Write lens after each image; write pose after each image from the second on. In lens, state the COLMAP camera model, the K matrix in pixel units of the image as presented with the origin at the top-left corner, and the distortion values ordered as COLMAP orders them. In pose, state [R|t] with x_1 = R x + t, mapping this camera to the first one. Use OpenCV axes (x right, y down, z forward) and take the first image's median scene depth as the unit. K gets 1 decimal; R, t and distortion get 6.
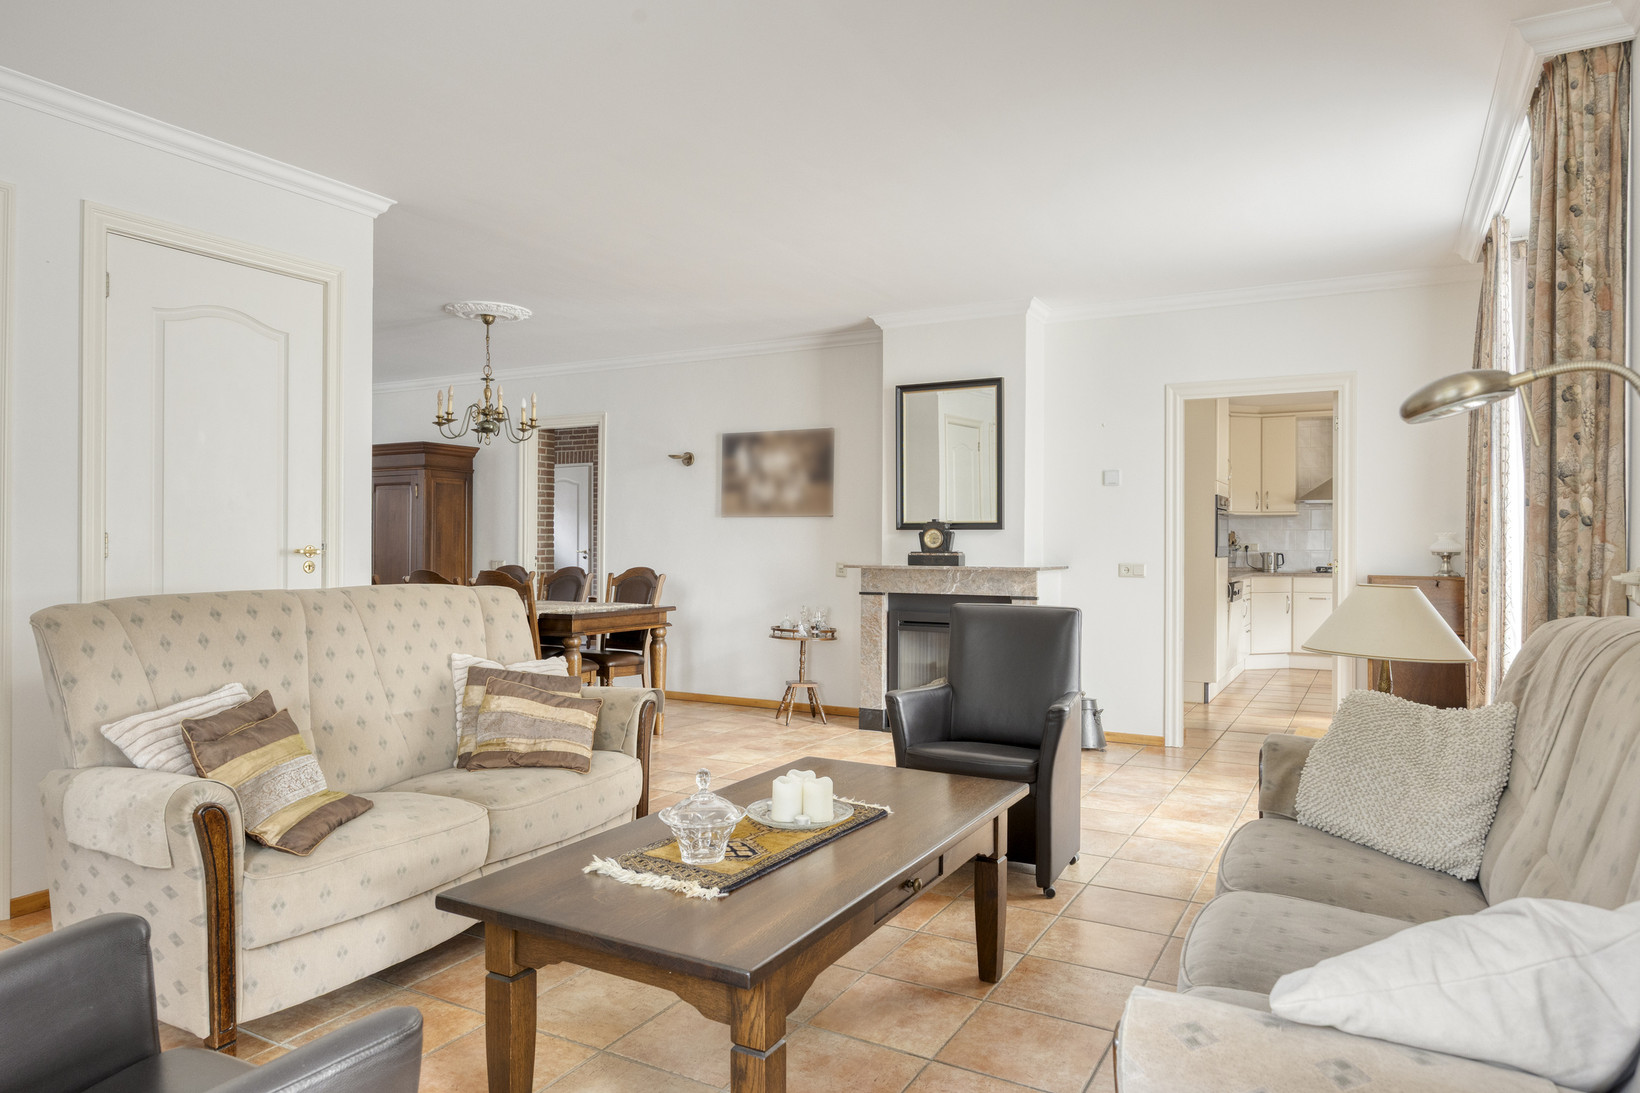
lens RADIAL K [[999.5, 0, 820.0], [0, 999.5, 546.5], [0, 0, 1]] dist [-0.000960, -0.000281]
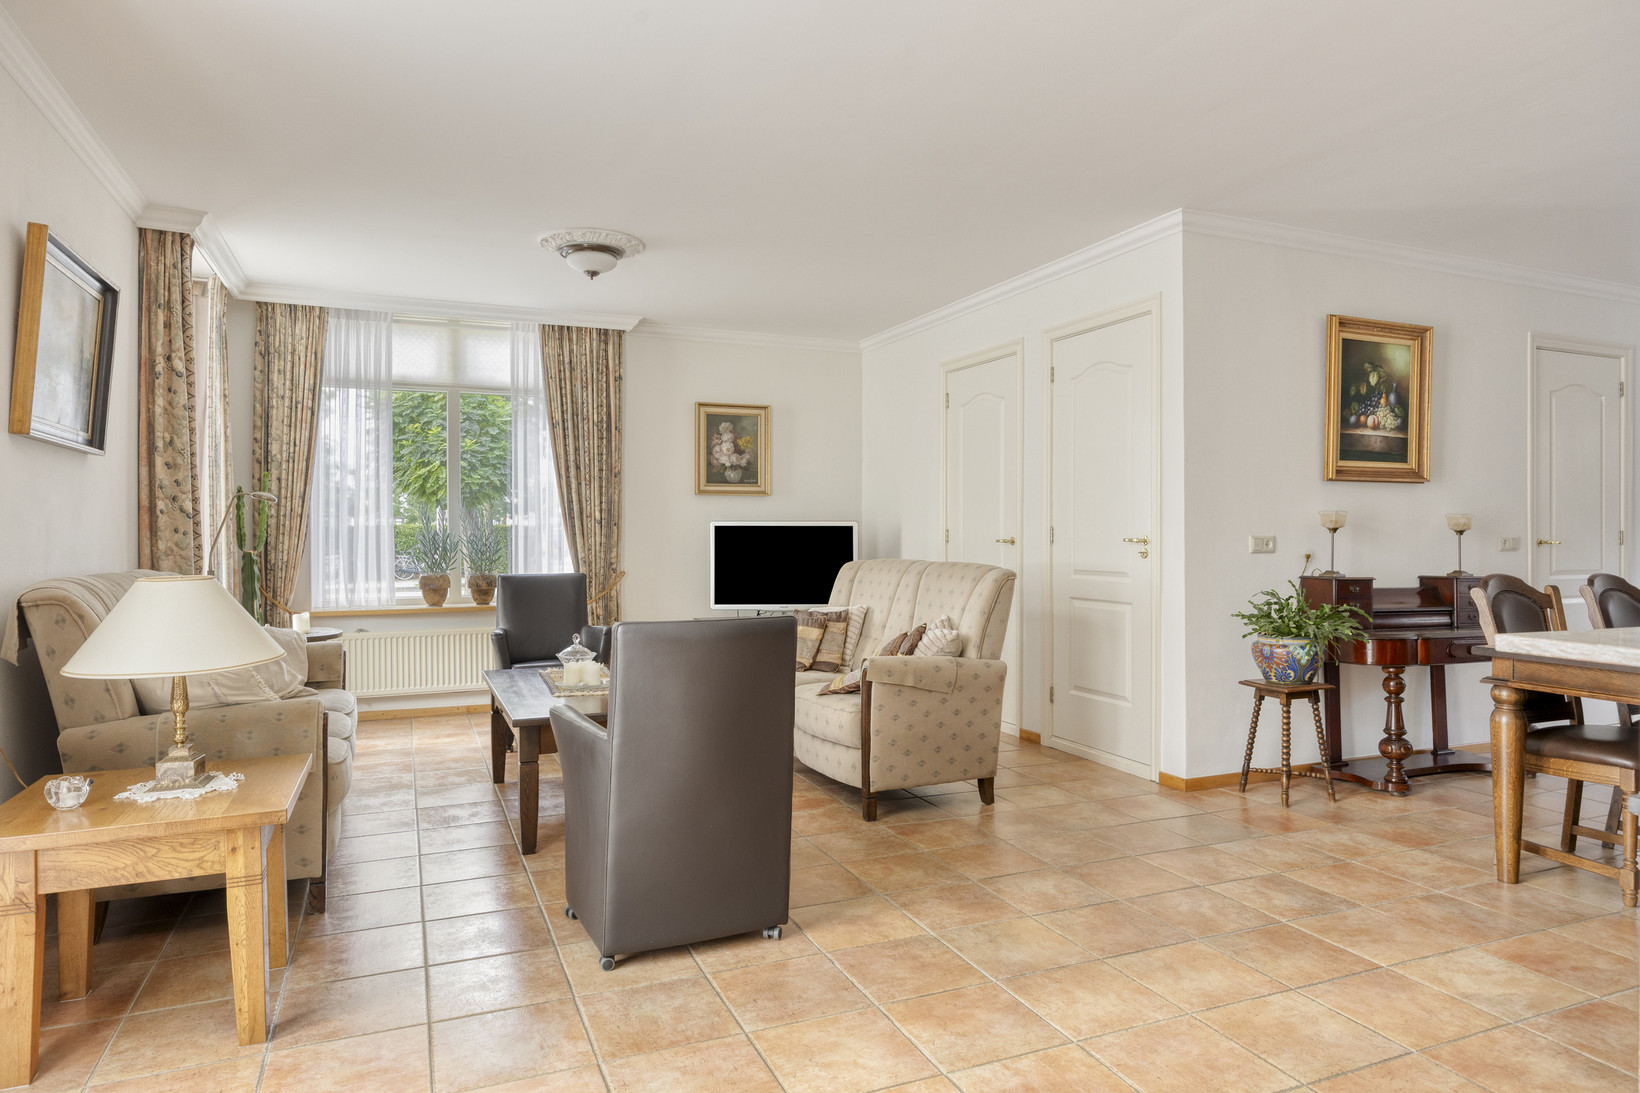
lens RADIAL K [[1018.9, 0, 837.7], [0, 1018.9, 530.0], [0, 0, 1]] dist [-0.003910, -0.002013]
pose [[-0.605073, -0.007082, -0.796138, 0.461209], [-0.006467, 0.999971, -0.003980, -0.000700], [0.796143, 0.002740, -0.605102, 0.978528]]
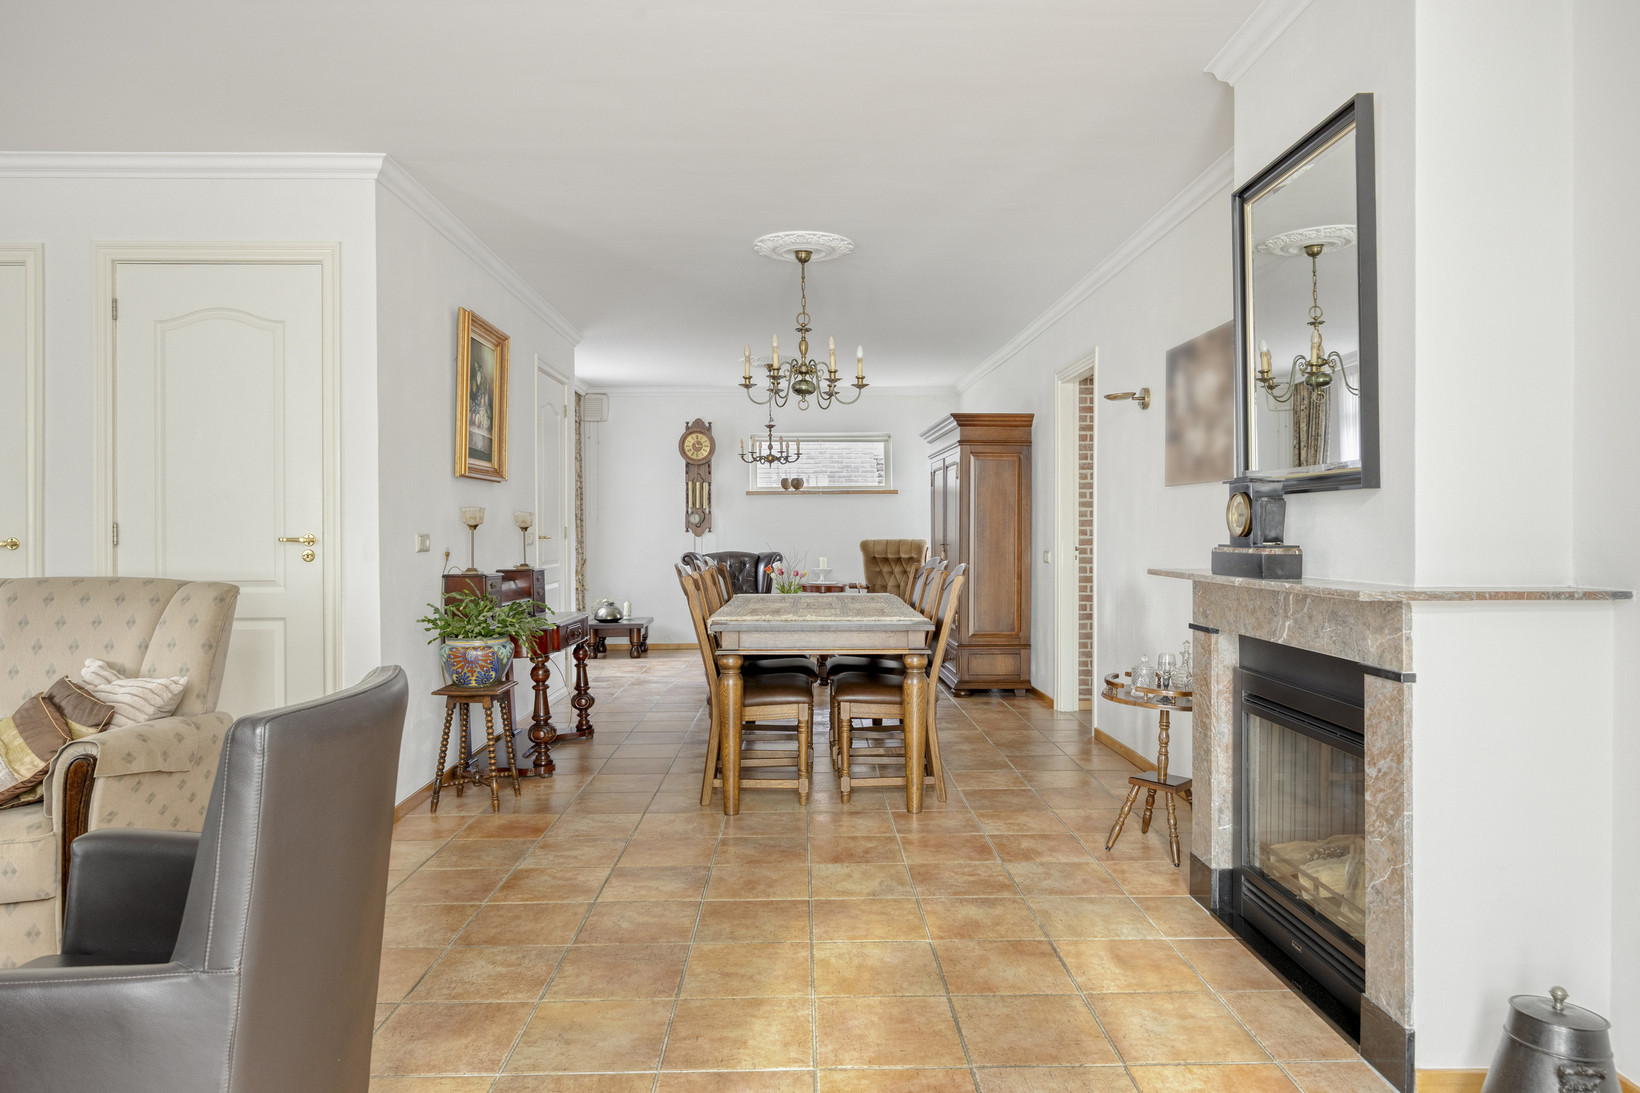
lens RADIAL K [[1018.9, 0, 837.7], [0, 1018.9, 530.0], [0, 0, 1]] dist [-0.003910, -0.002013]
pose [[0.524001, -0.005001, -0.851703, 0.411582], [0.002081, 0.999987, -0.004592, 0.000250], [0.851715, 0.000634, 0.524005, 0.622088]]
